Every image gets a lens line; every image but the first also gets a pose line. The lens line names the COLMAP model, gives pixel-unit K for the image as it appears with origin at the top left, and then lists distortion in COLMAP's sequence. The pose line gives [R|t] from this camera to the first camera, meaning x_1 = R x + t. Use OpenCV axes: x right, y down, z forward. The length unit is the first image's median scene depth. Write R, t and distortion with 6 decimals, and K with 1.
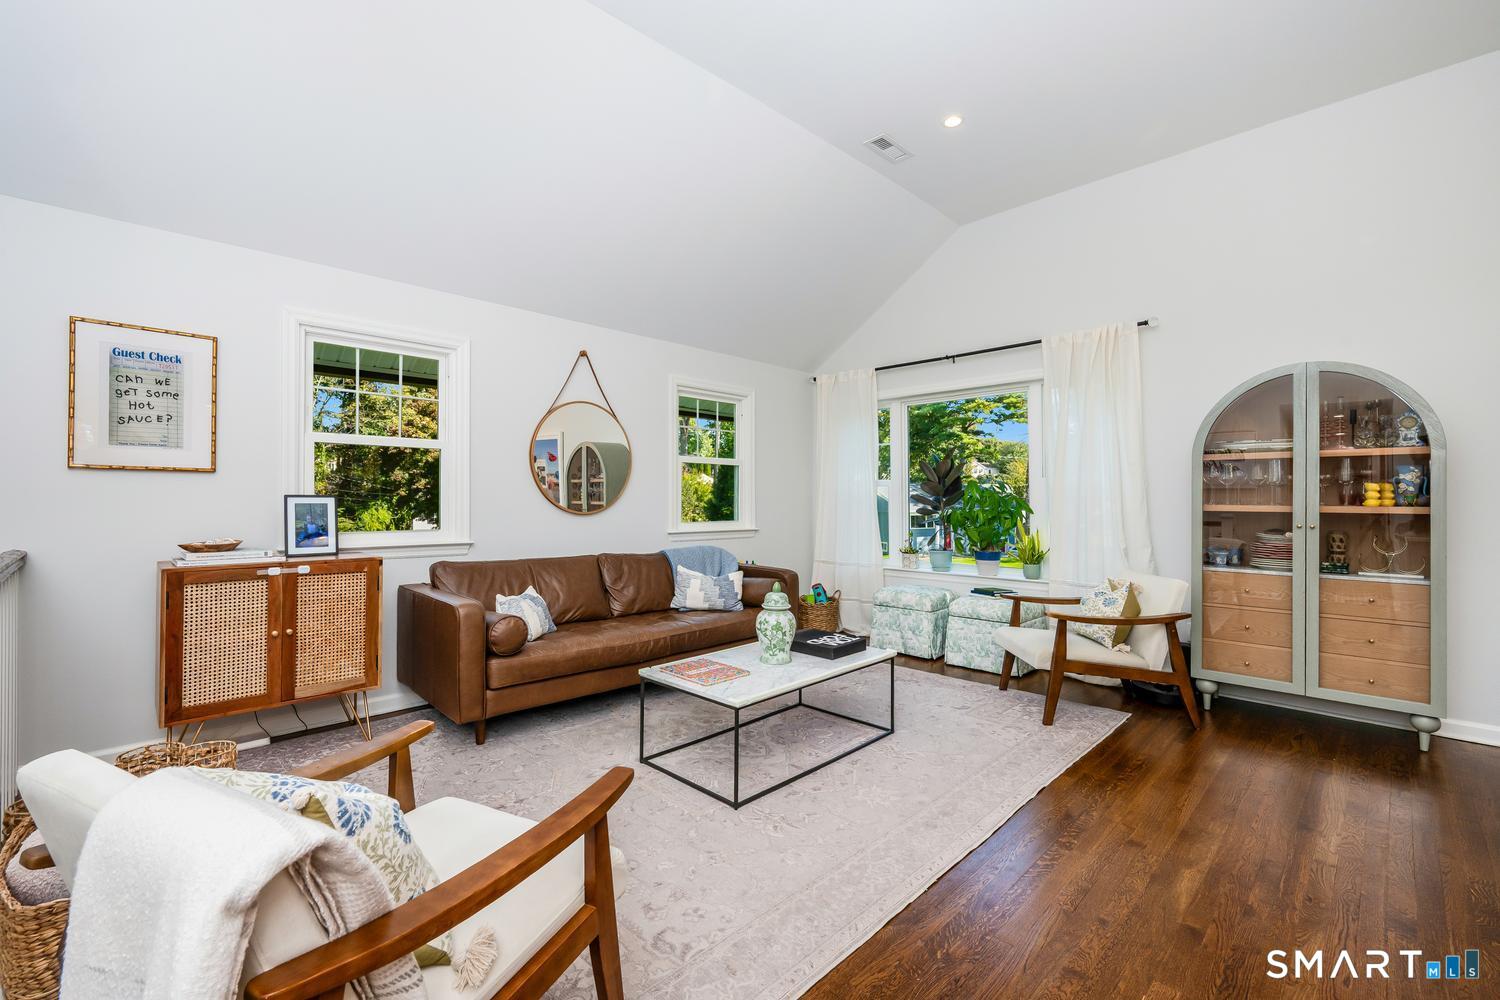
lens RADIAL K [[657.0, 0, 750.0], [0, 657.0, 500.0], [0, 0, 1]] dist [-0.001856, -0.000096]
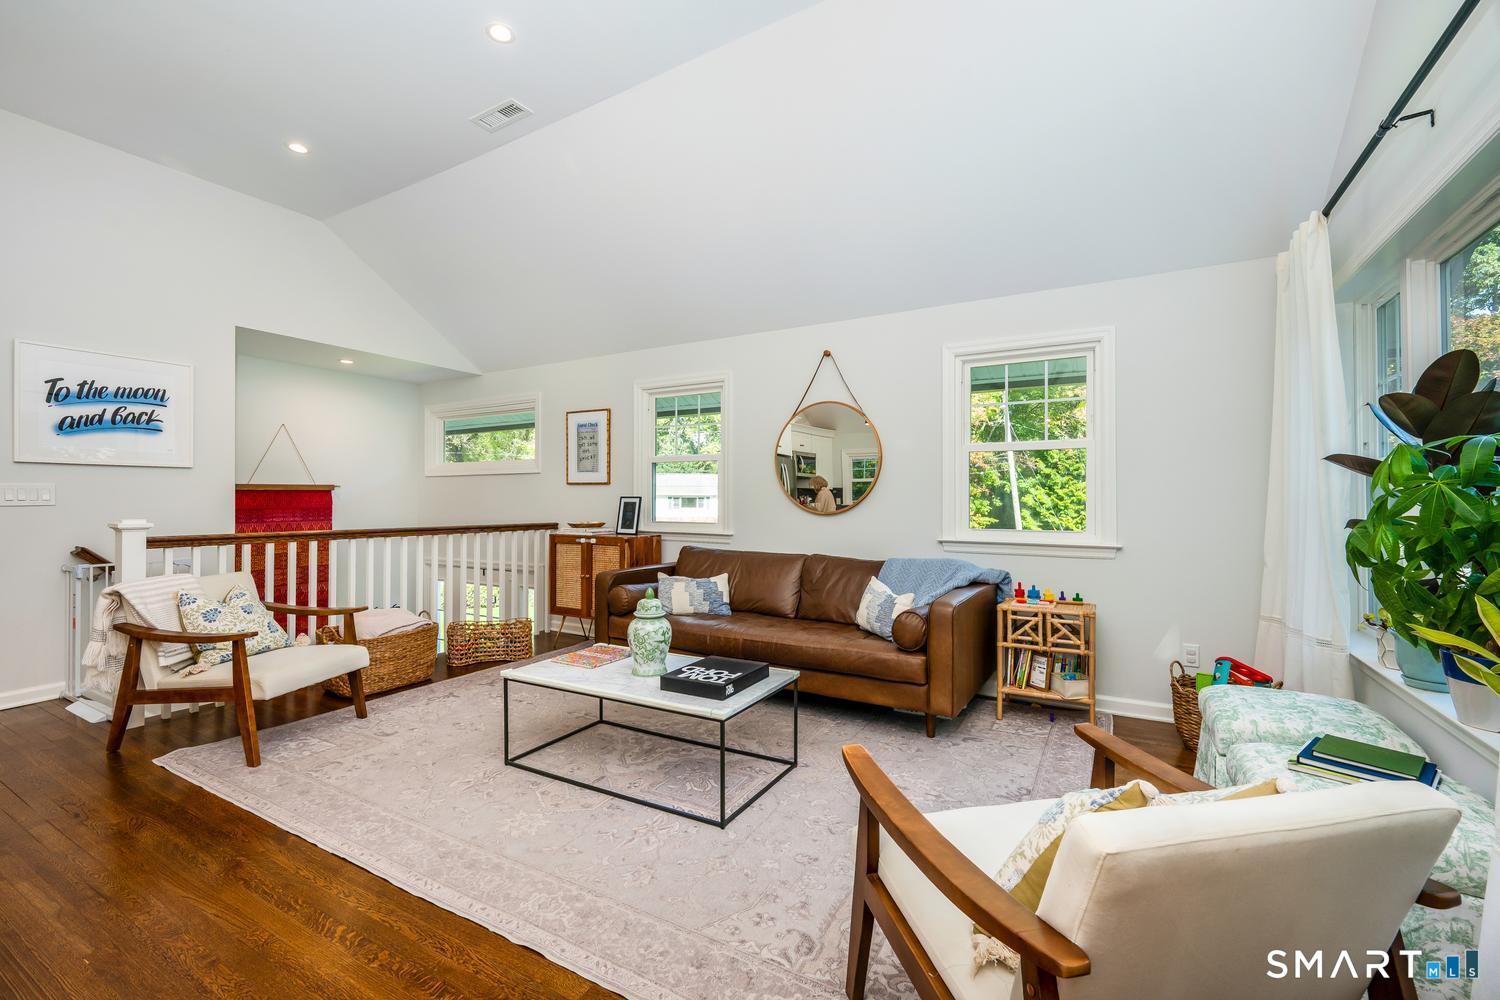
lens RADIAL K [[634.3, 0, 750.0], [0, 634.3, 500.0], [0, 0, 1]] dist [-0.034741, 0.000040]
pose [[0.262632, -0.001823, -0.964894, 0.946338], [0.000807, 0.999998, -0.001670, 0.004120], [0.964896, -0.000340, 0.262633, 0.918155]]
